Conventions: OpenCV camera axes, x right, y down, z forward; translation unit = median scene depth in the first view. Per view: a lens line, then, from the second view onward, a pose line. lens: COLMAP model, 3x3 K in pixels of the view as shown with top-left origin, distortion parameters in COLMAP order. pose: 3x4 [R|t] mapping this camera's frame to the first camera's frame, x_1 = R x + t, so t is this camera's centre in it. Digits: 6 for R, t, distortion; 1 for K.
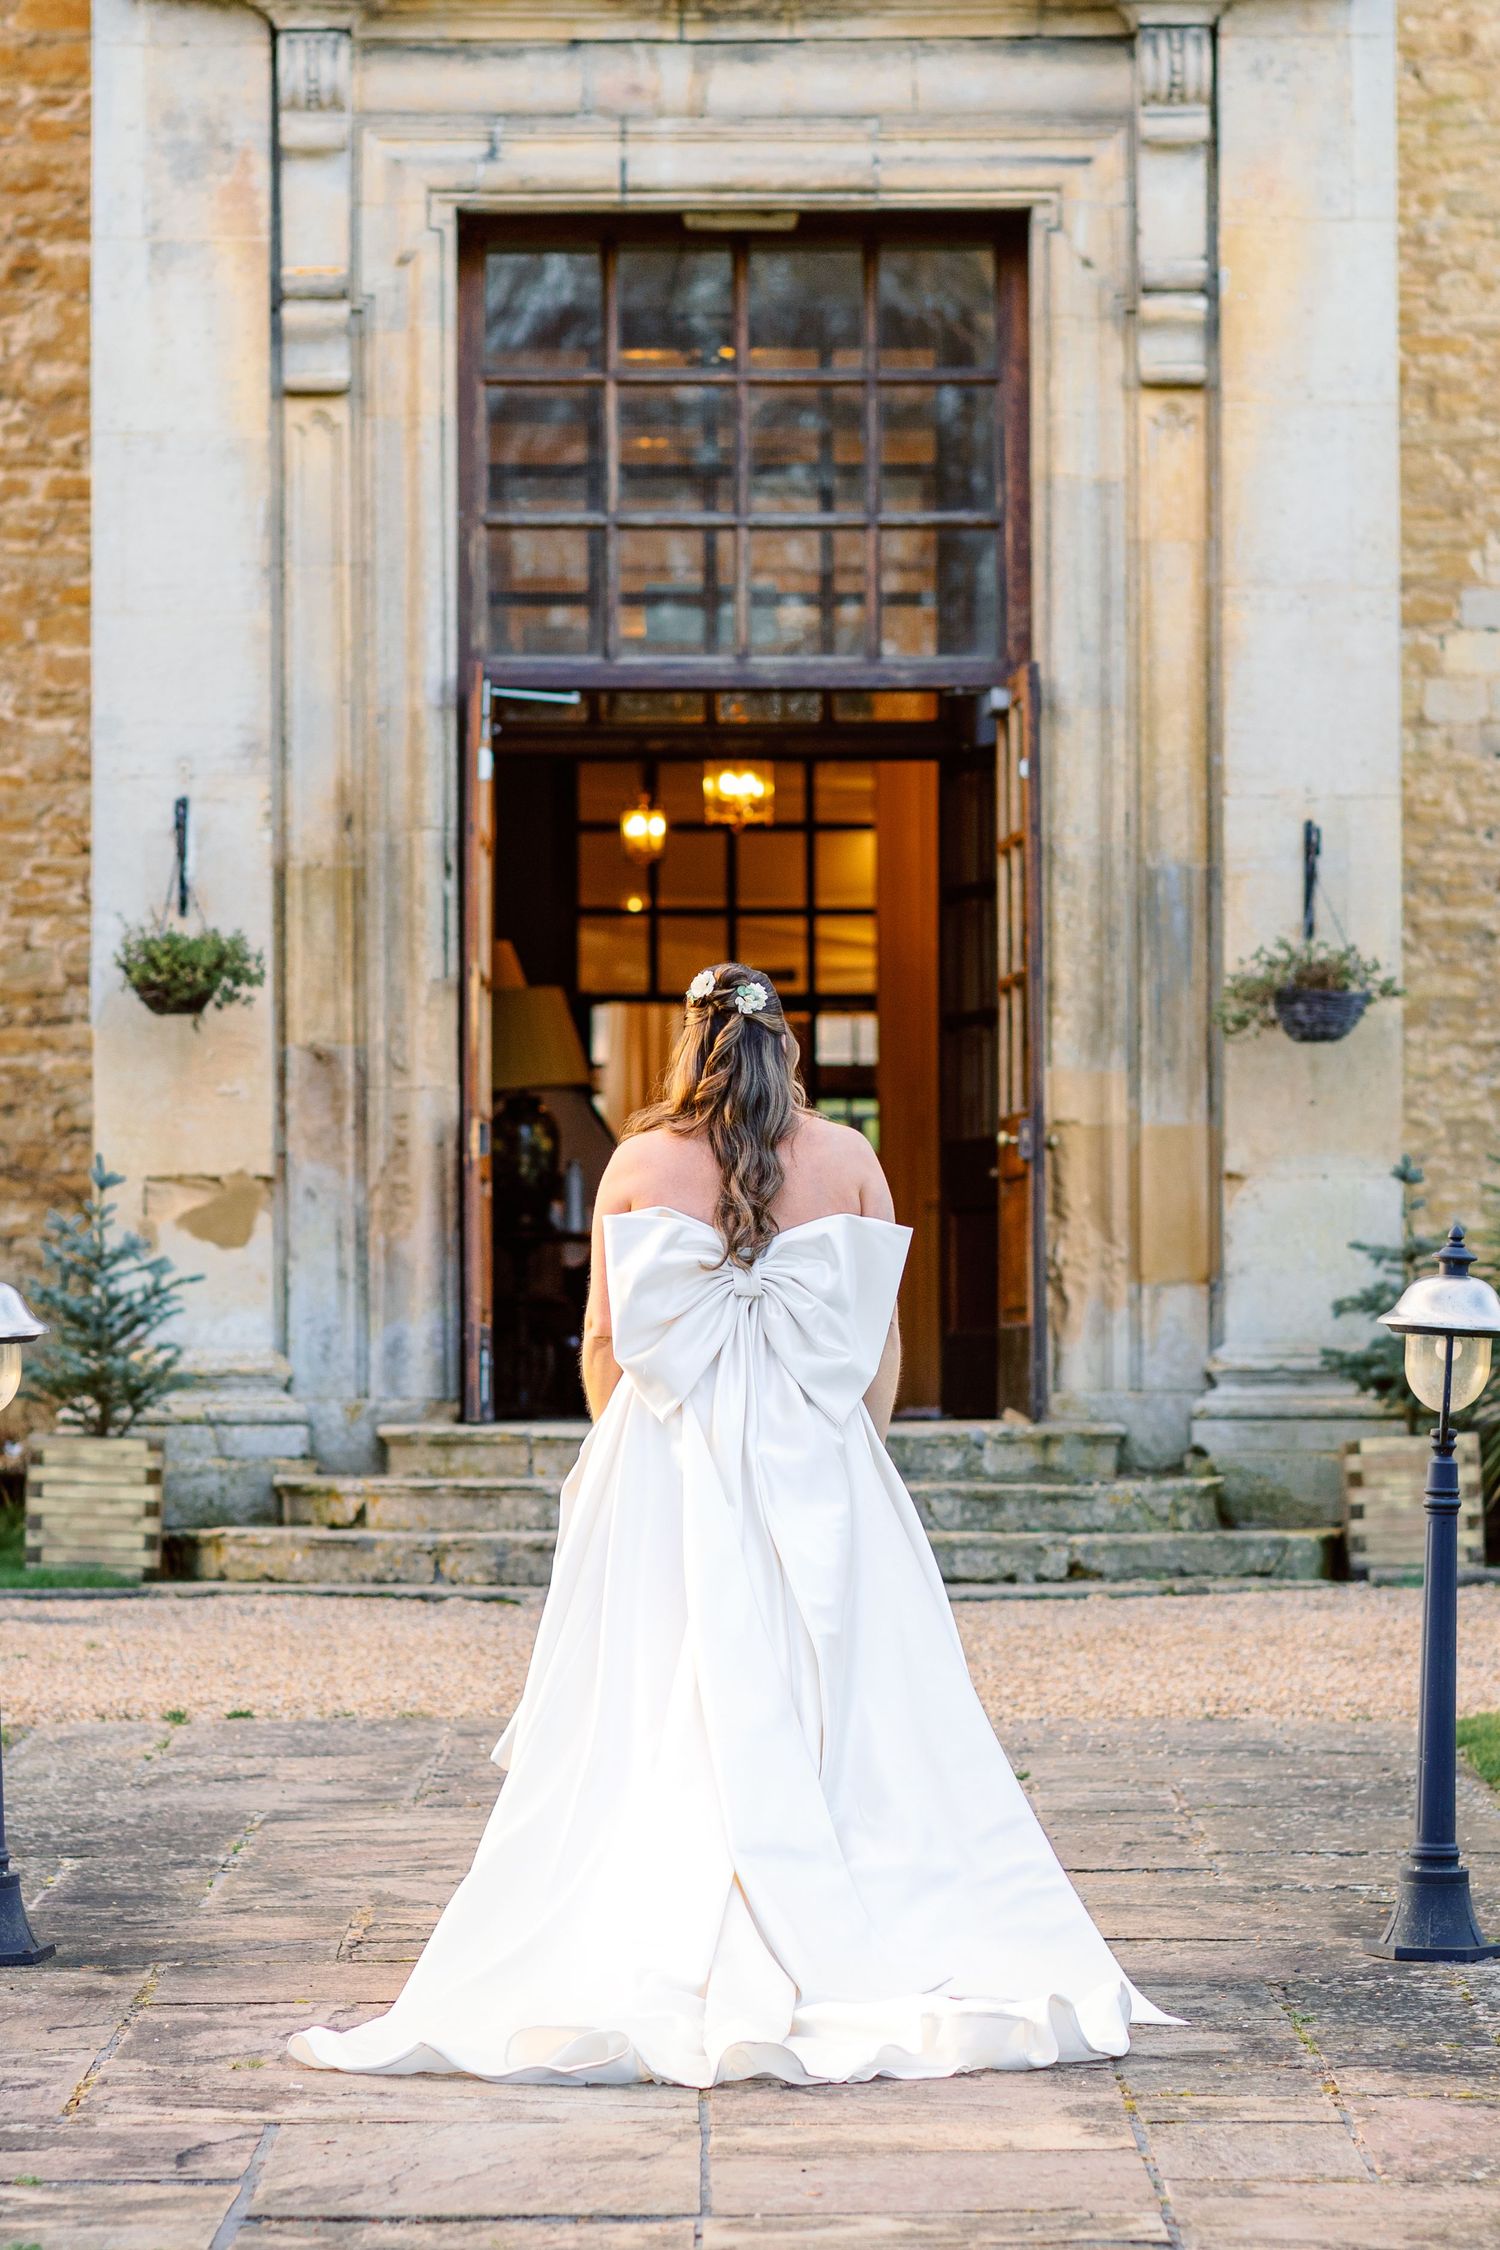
lens RADIAL K [[8398.2, 0, 750.0], [0, 8398.2, 1125.0], [0, 0, 1]] dist [0.173412, -1.381663]
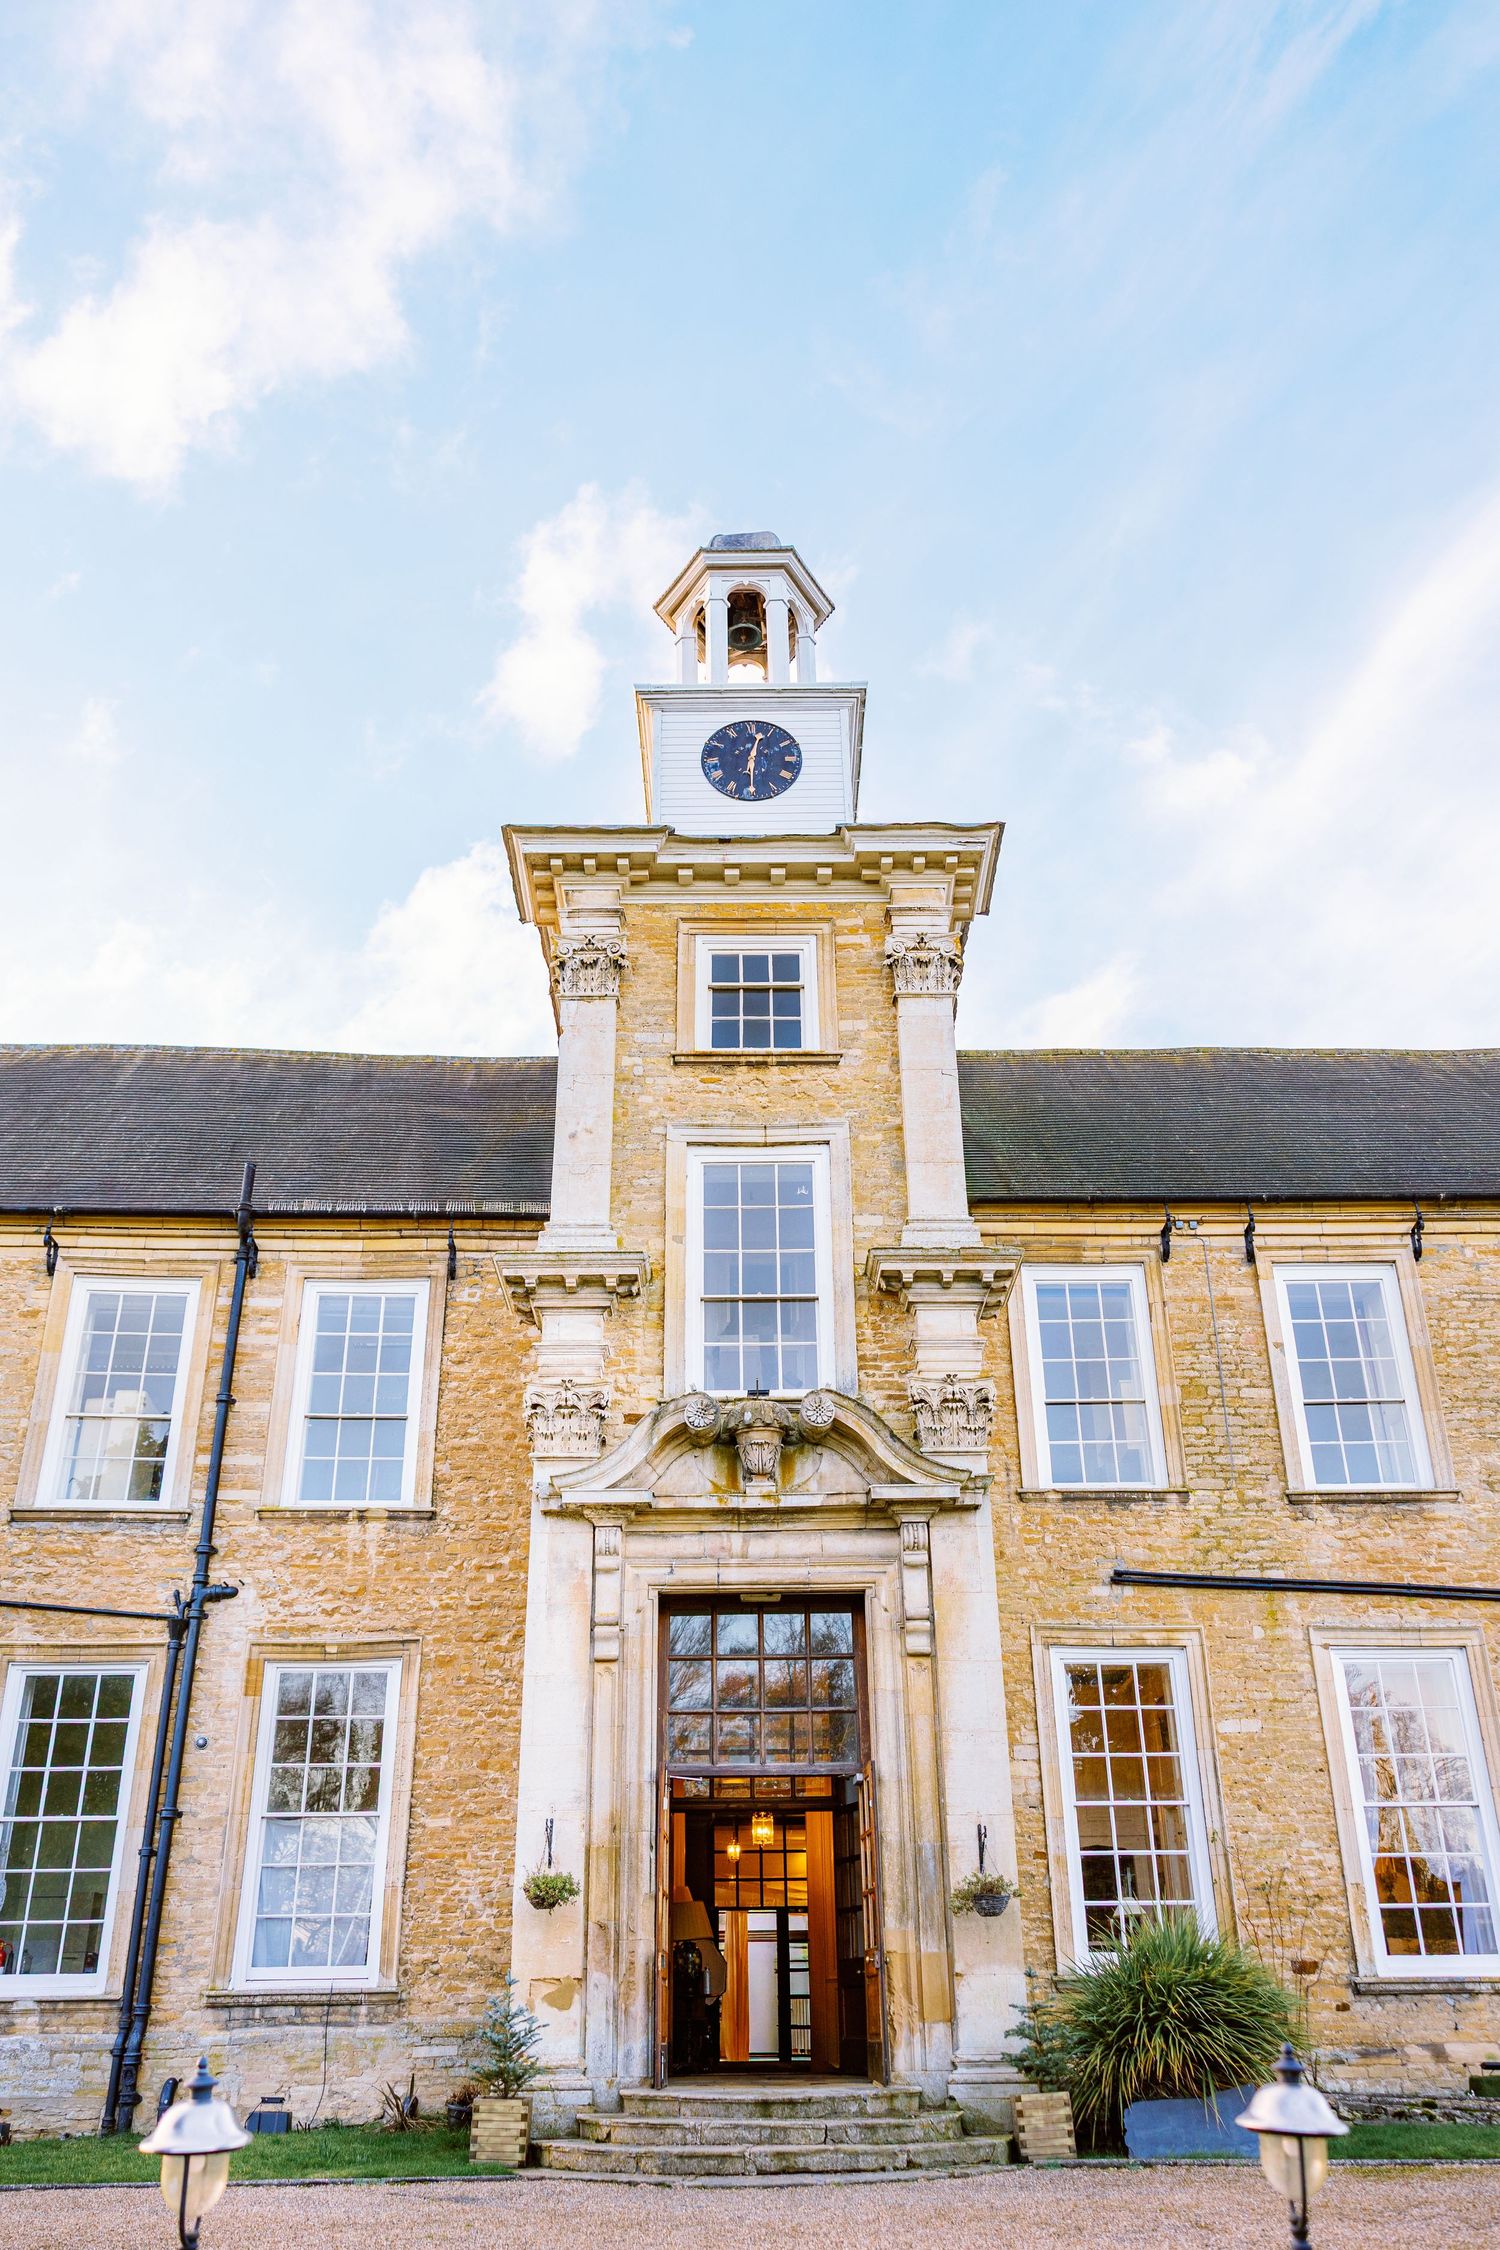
lens RADIAL K [[1806.8, 0, 748.2], [0, 1806.8, 1128.9], [0, 0, 1]] dist [0.007431, 0.009356]
pose [[0.999913, -0.012073, -0.005402, -0.000161], [0.008769, 0.910873, -0.412595, -0.001513], [0.009902, 0.412511, 0.910899, 0.394739]]
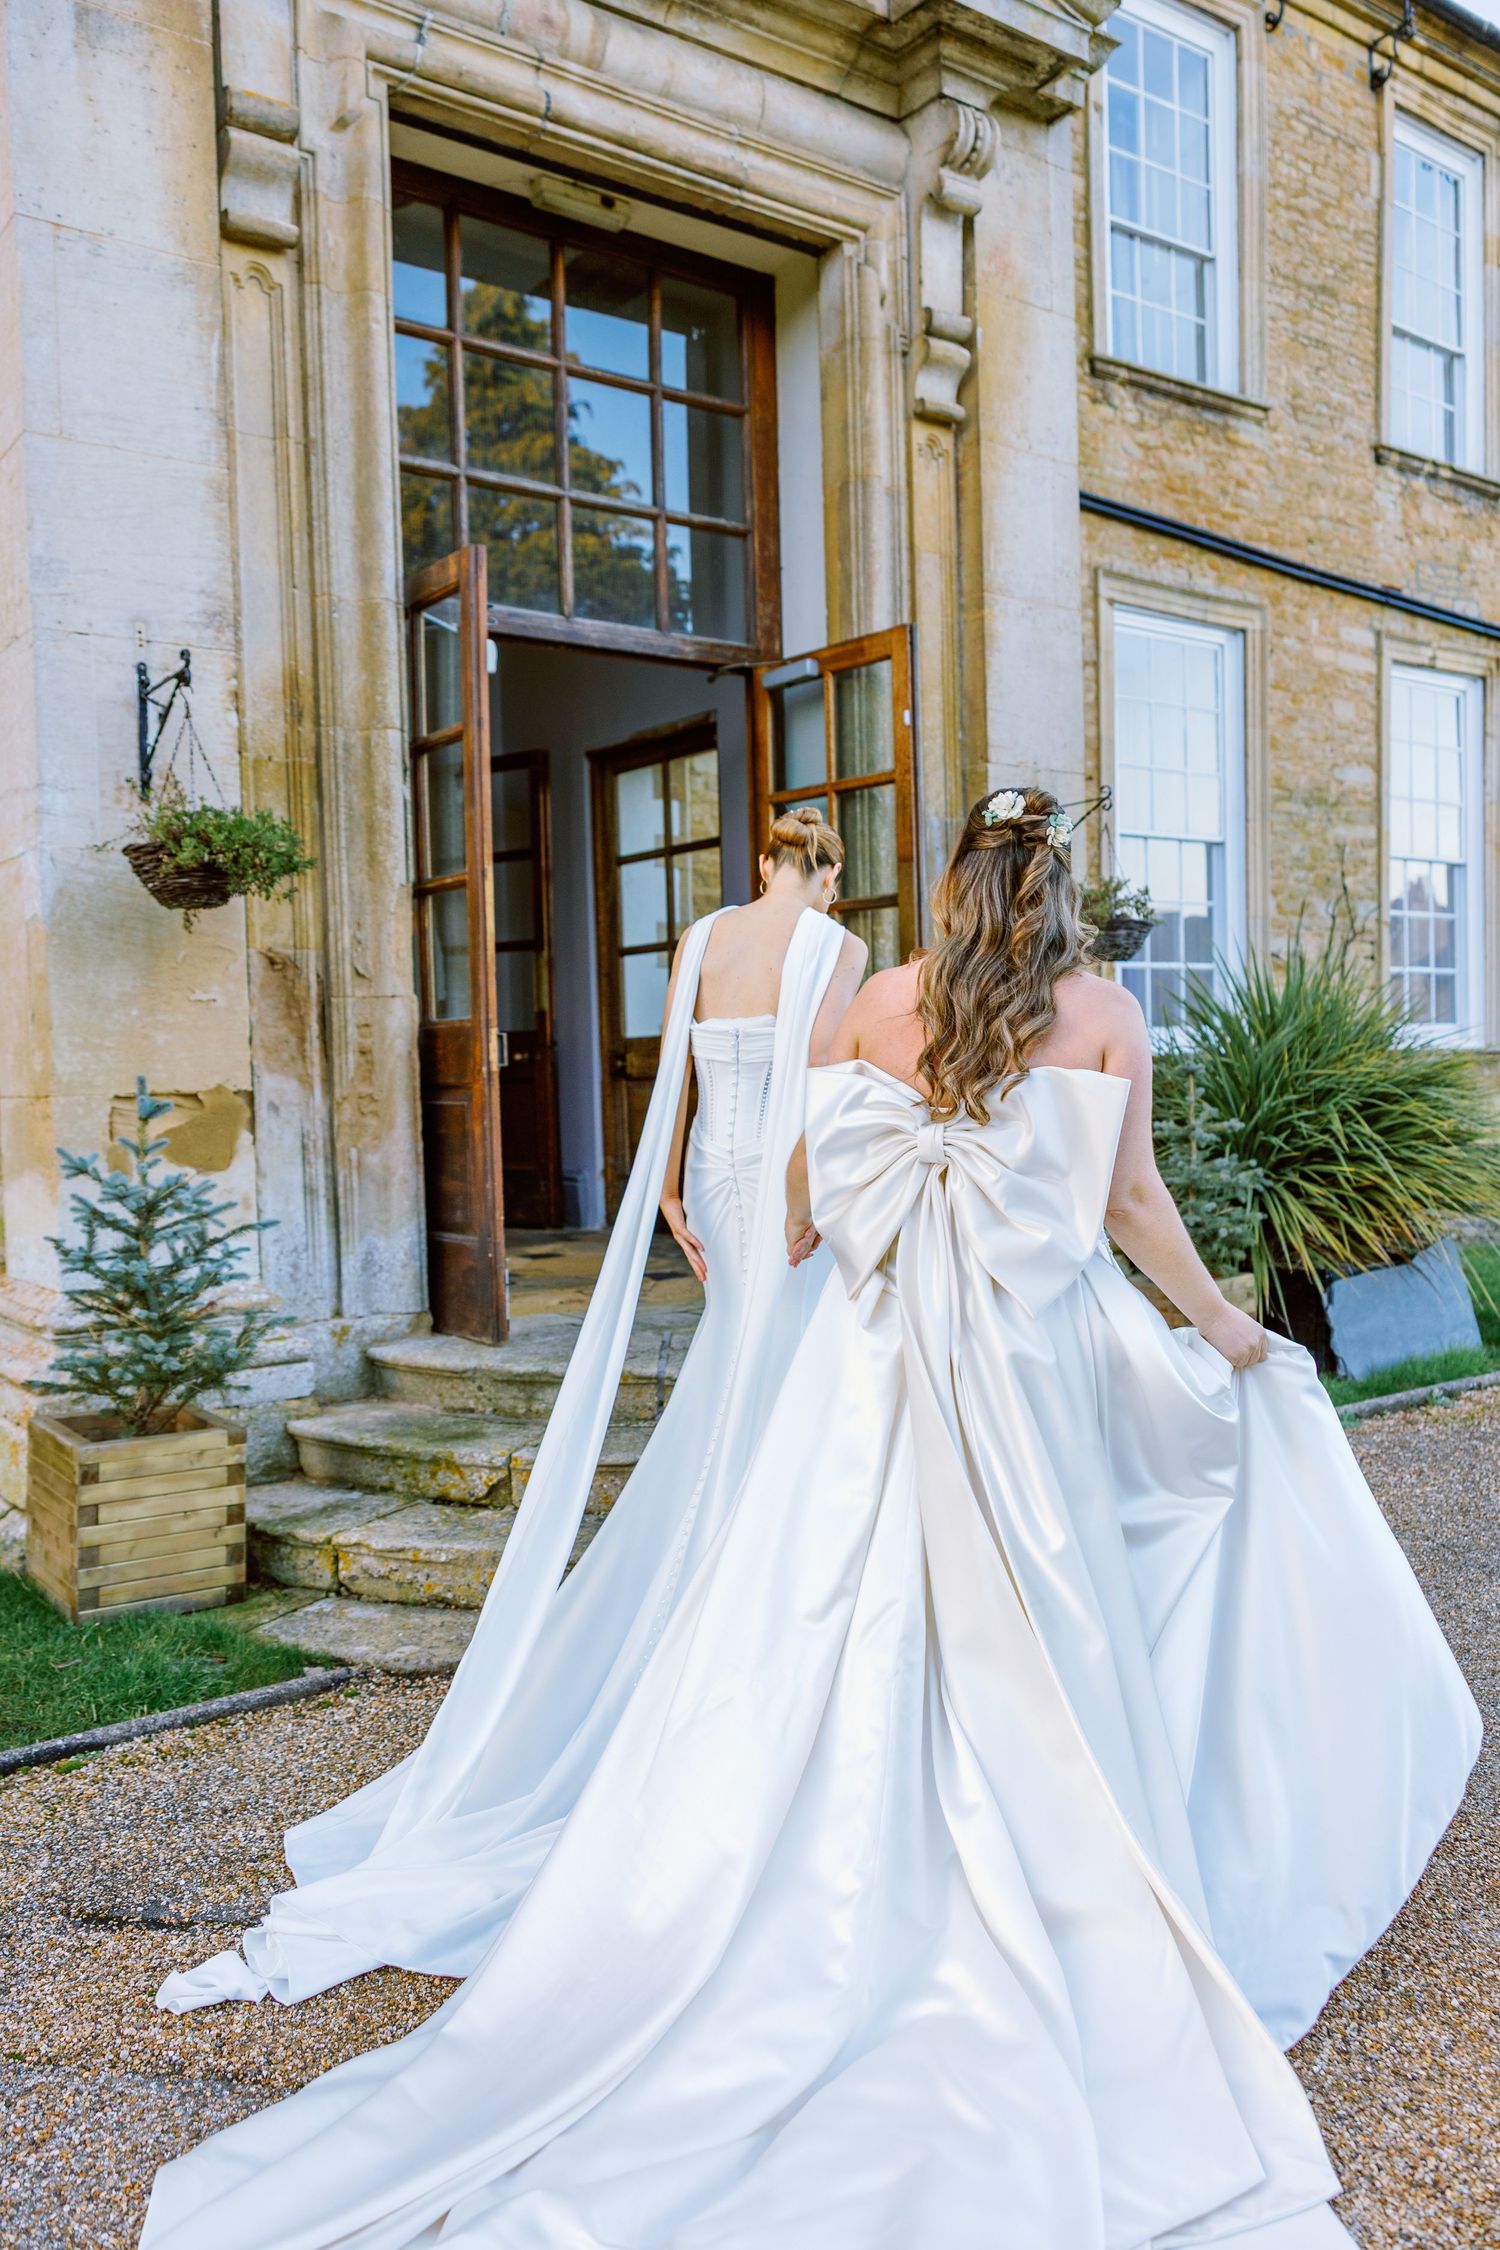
lens RADIAL K [[1740.1, 0, 738.0], [0, 1740.1, 1125.0], [0, 0, 1]] dist [0.005143, 0.005880]
pose [[0.816312, -0.038266, 0.576342, -0.123153], [-0.001148, 0.997694, 0.067868, -0.003242], [-0.577610, -0.056064, 0.814386, 0.810656]]
